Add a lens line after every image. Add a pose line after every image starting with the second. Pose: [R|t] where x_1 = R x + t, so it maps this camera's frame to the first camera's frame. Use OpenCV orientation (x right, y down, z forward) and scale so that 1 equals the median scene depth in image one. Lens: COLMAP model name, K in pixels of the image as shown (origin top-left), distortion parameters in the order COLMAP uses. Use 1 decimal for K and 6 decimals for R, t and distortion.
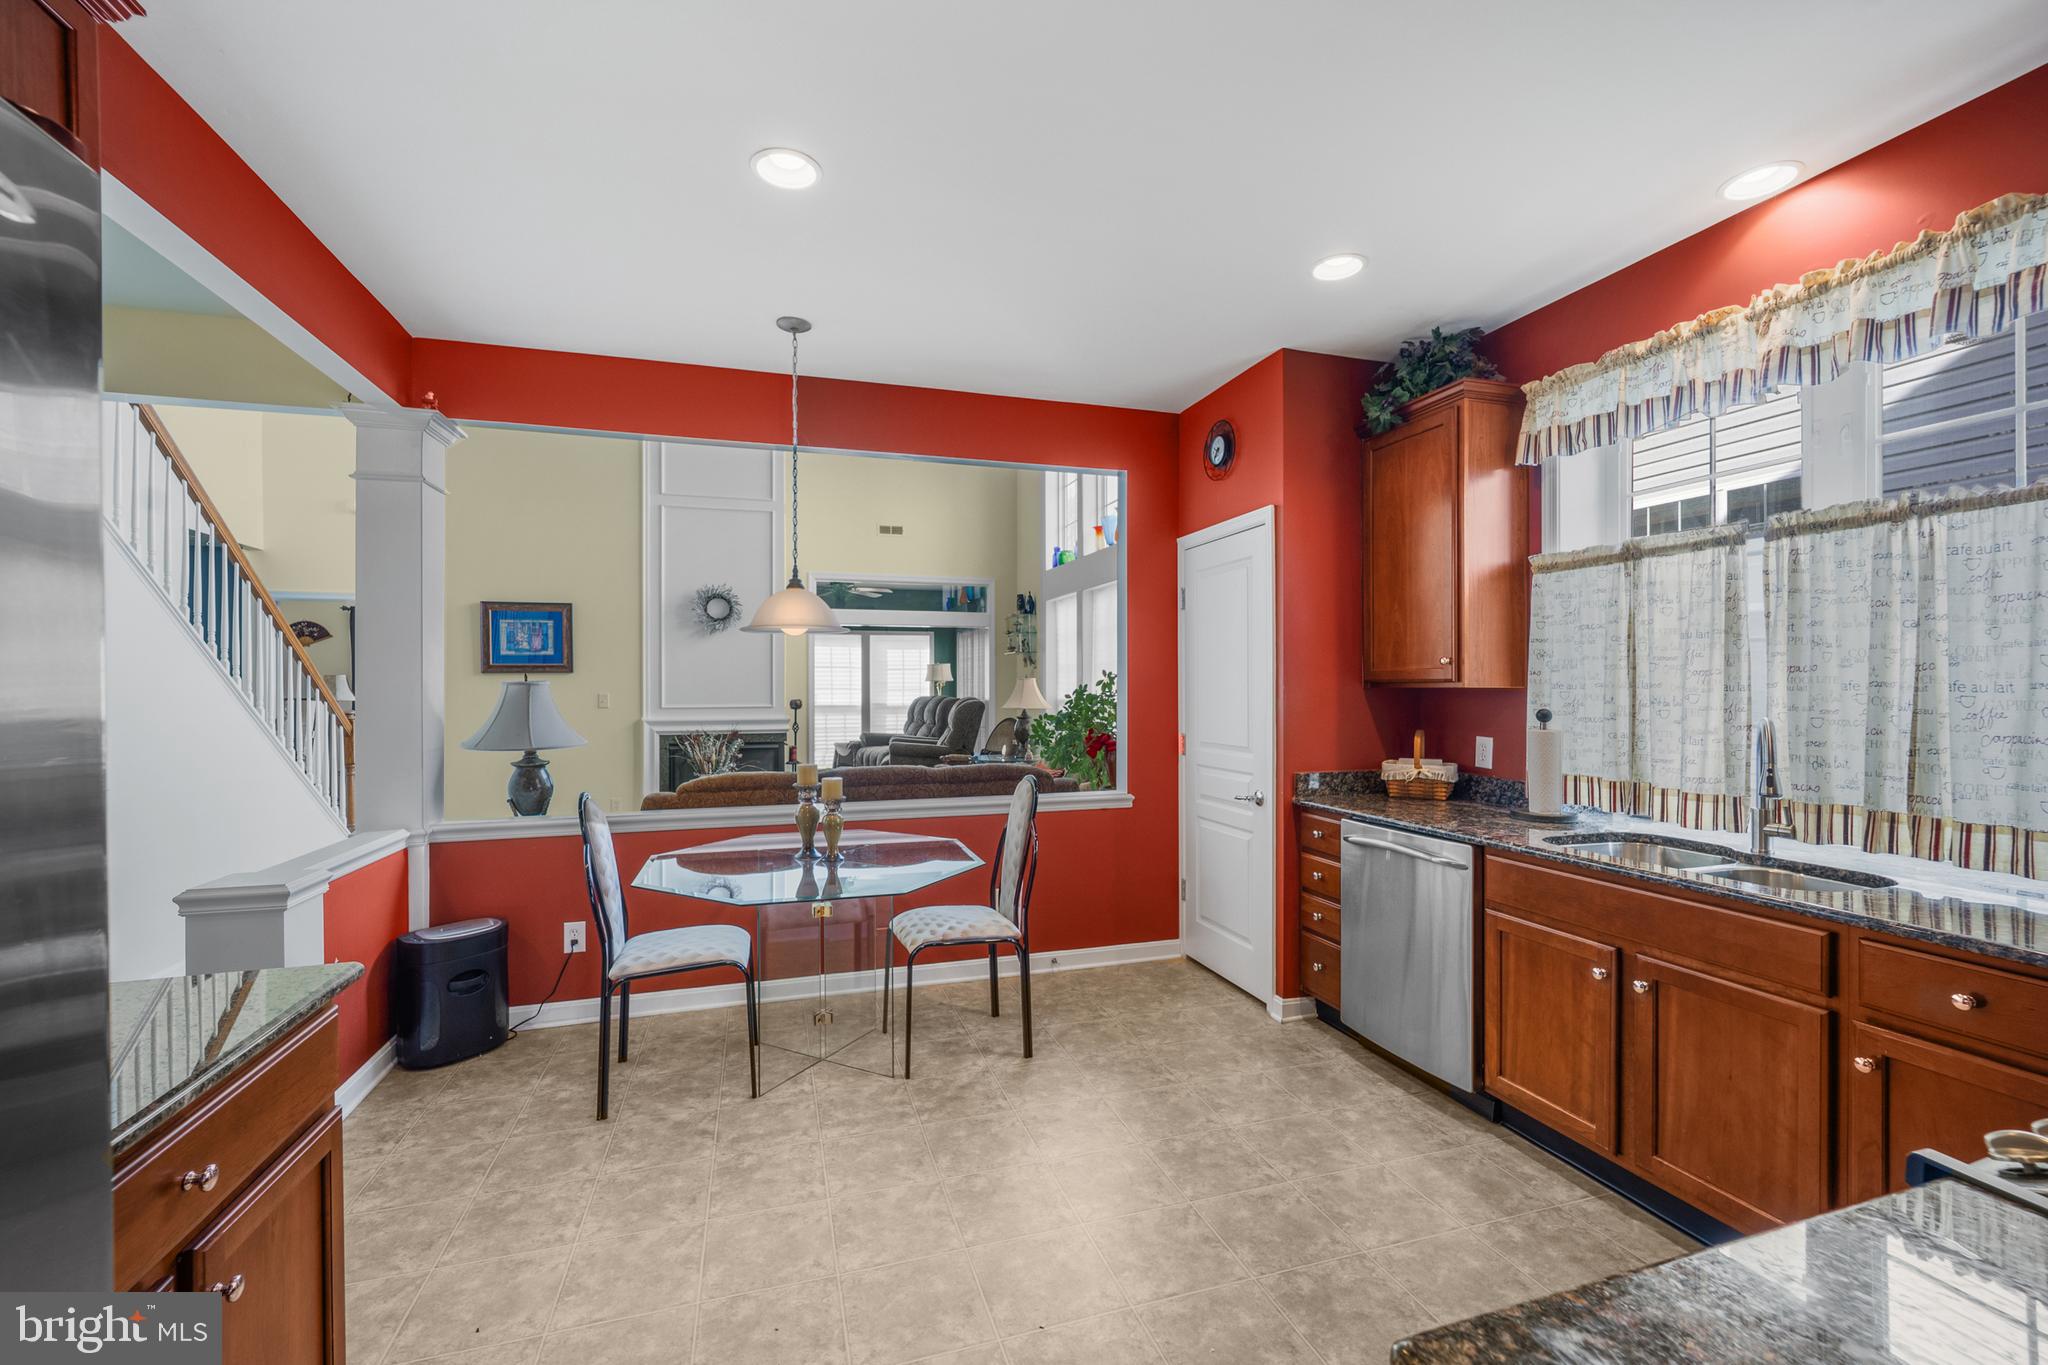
lens RADIAL K [[847.0, 0, 1024.1], [0, 847.0, 686.9], [0, 0, 1]] dist [-0.001968, -0.002016]
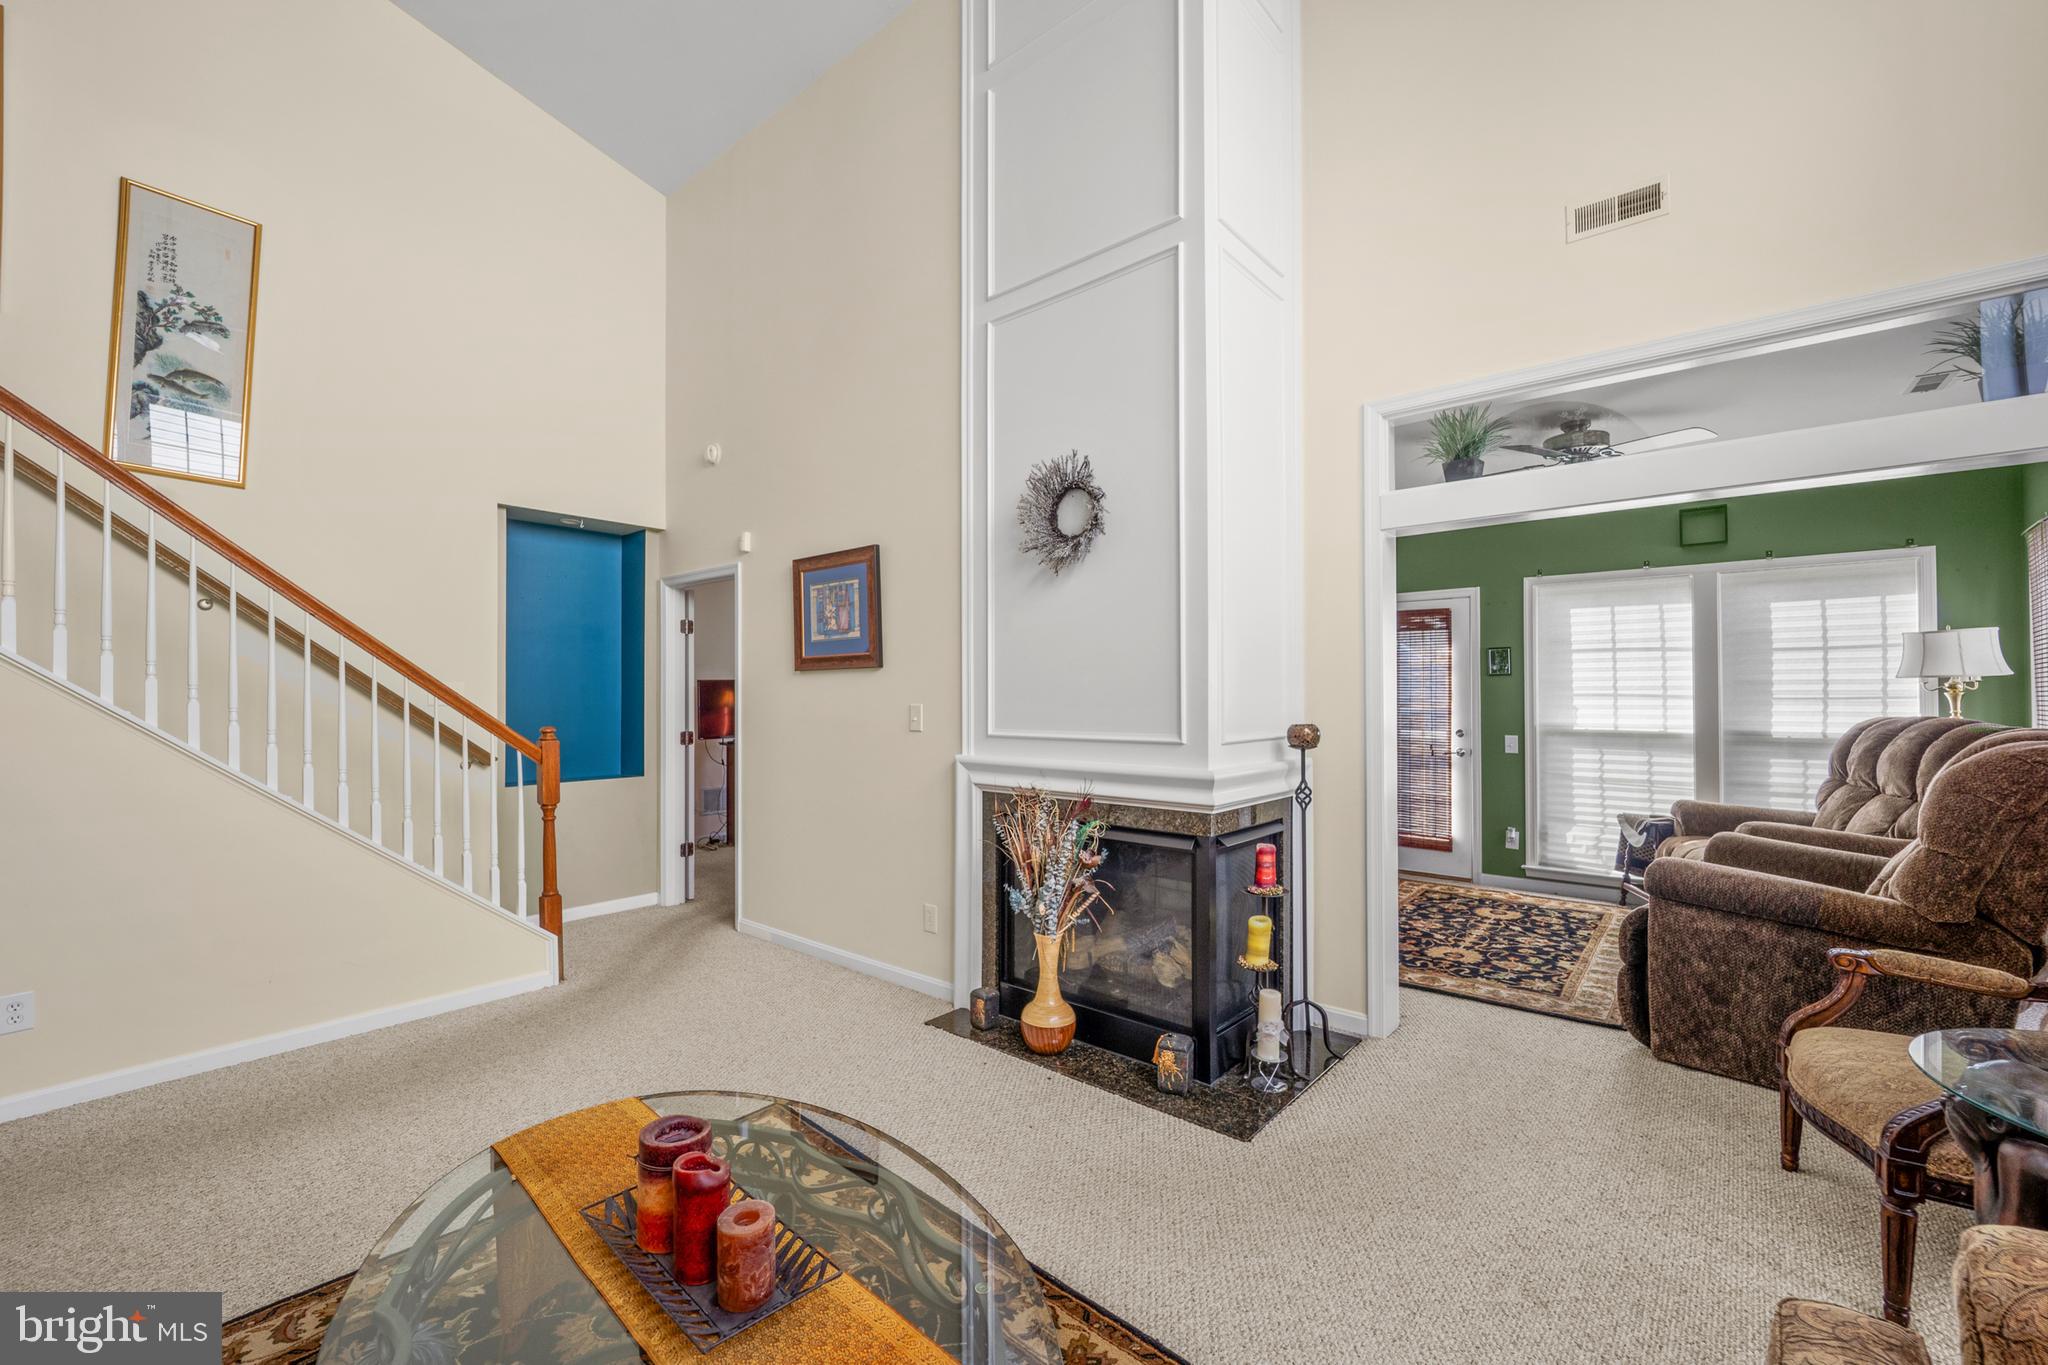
lens RADIAL K [[847.0, 0, 1014.0], [0, 847.0, 683.0], [0, 0, 1]] dist [-0.001968, -0.002016]
pose [[0.519305, -0.011713, -0.854509, -0.005756], [0.000357, 0.999909, -0.013489, 0.003092], [0.854589, 0.006700, 0.519262, 1.818369]]
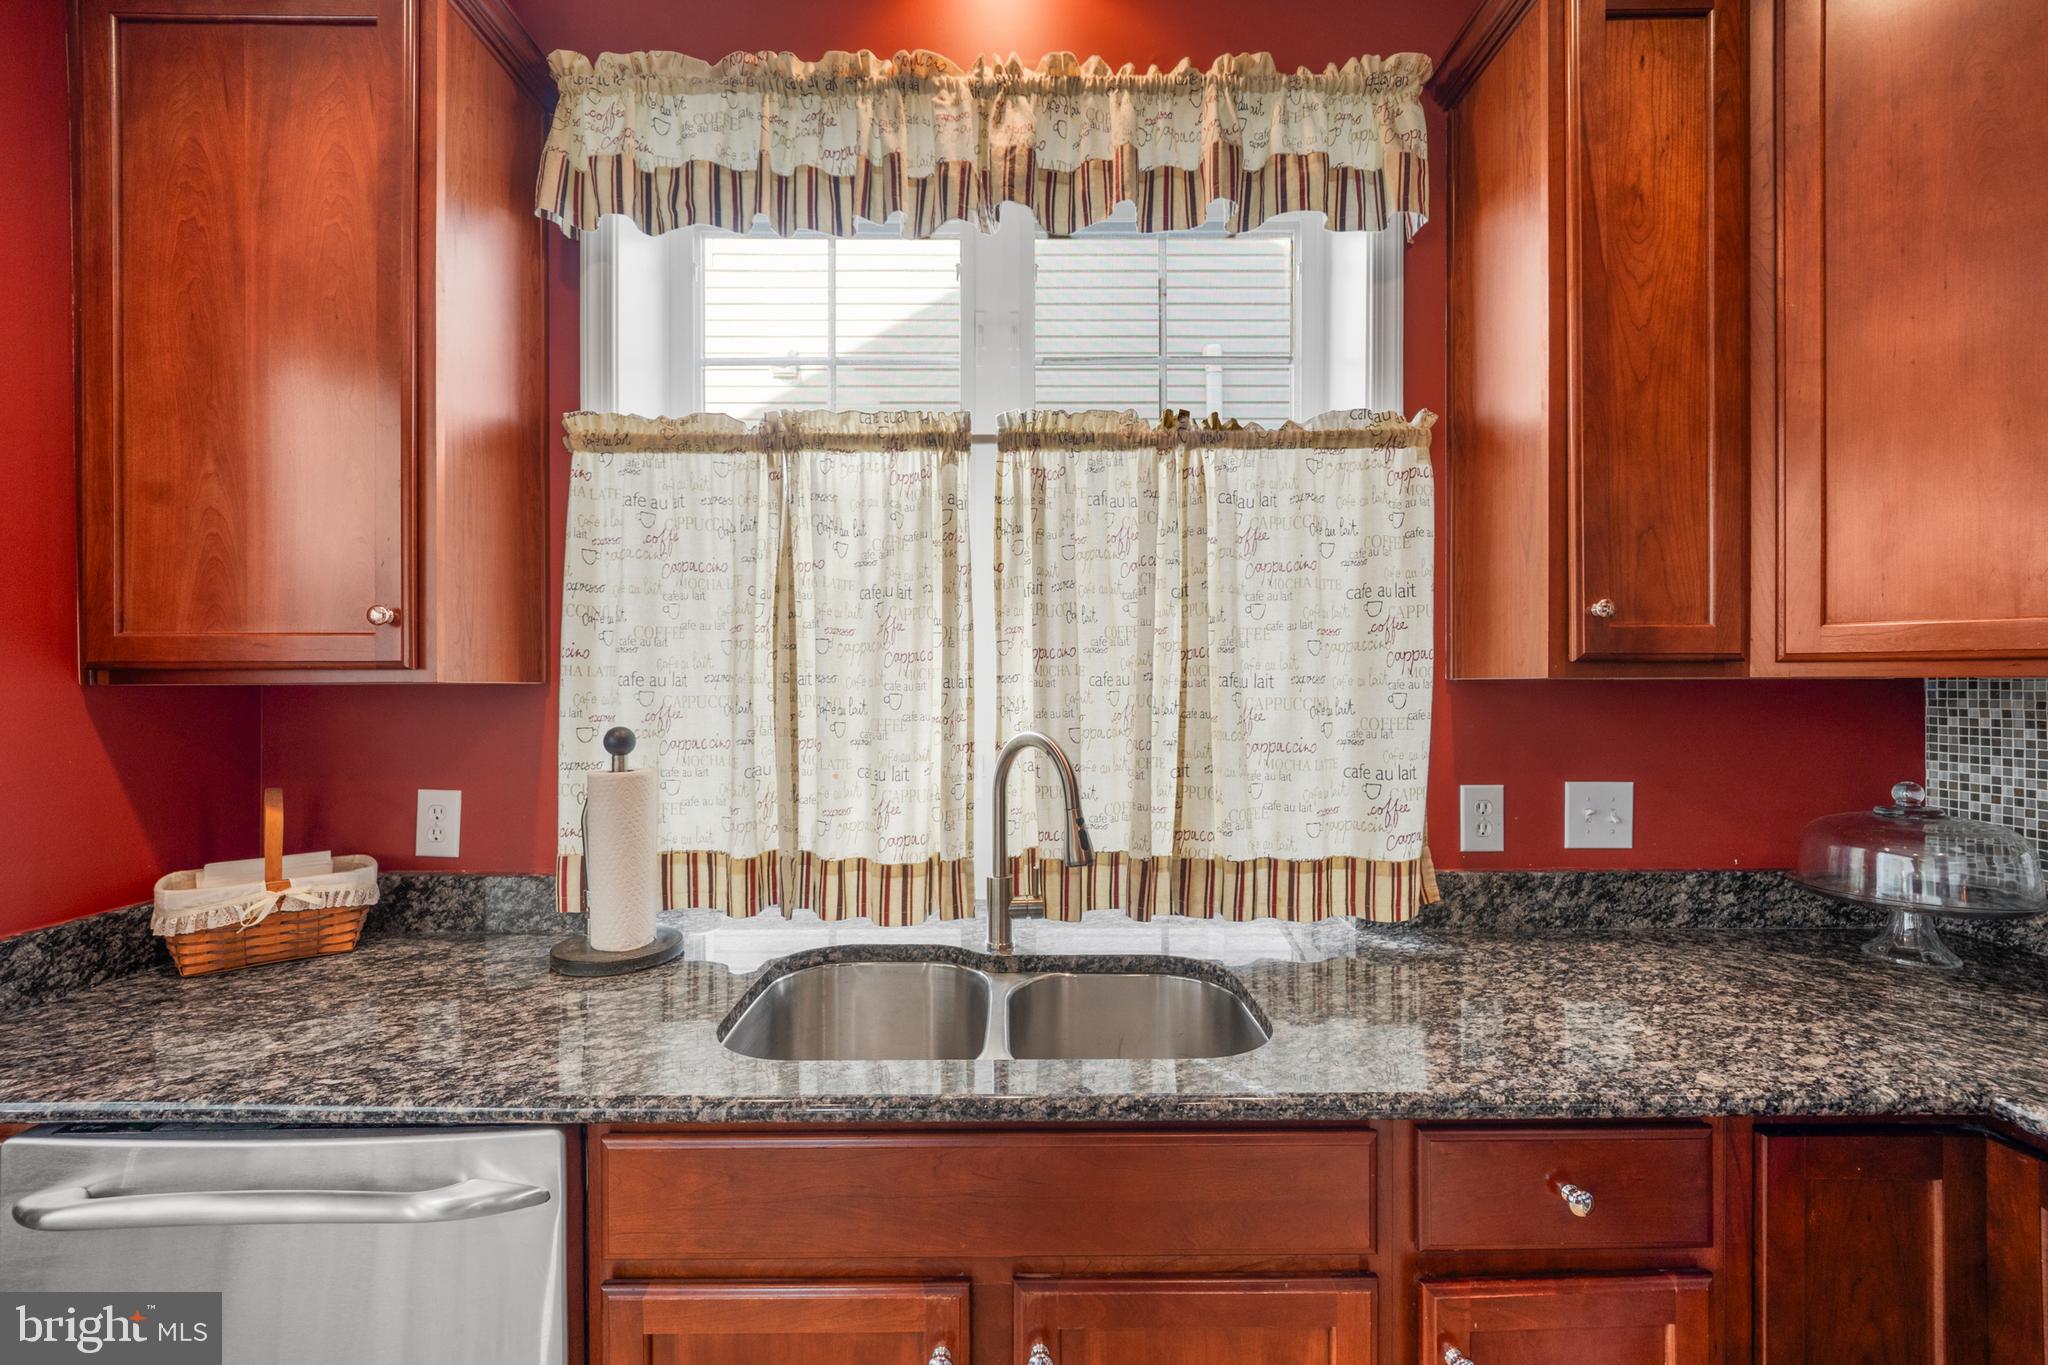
lens RADIAL K [[847.0, 0, 1019.9], [0, 847.0, 686.8], [0, 0, 1]] dist [-0.001968, -0.002016]
pose [[0.297636, 0.000056, 0.954679, 0.212695], [0.001394, 0.999999, -0.000493, 0.003416], [-0.954678, 0.001478, 0.297636, 0.608798]]
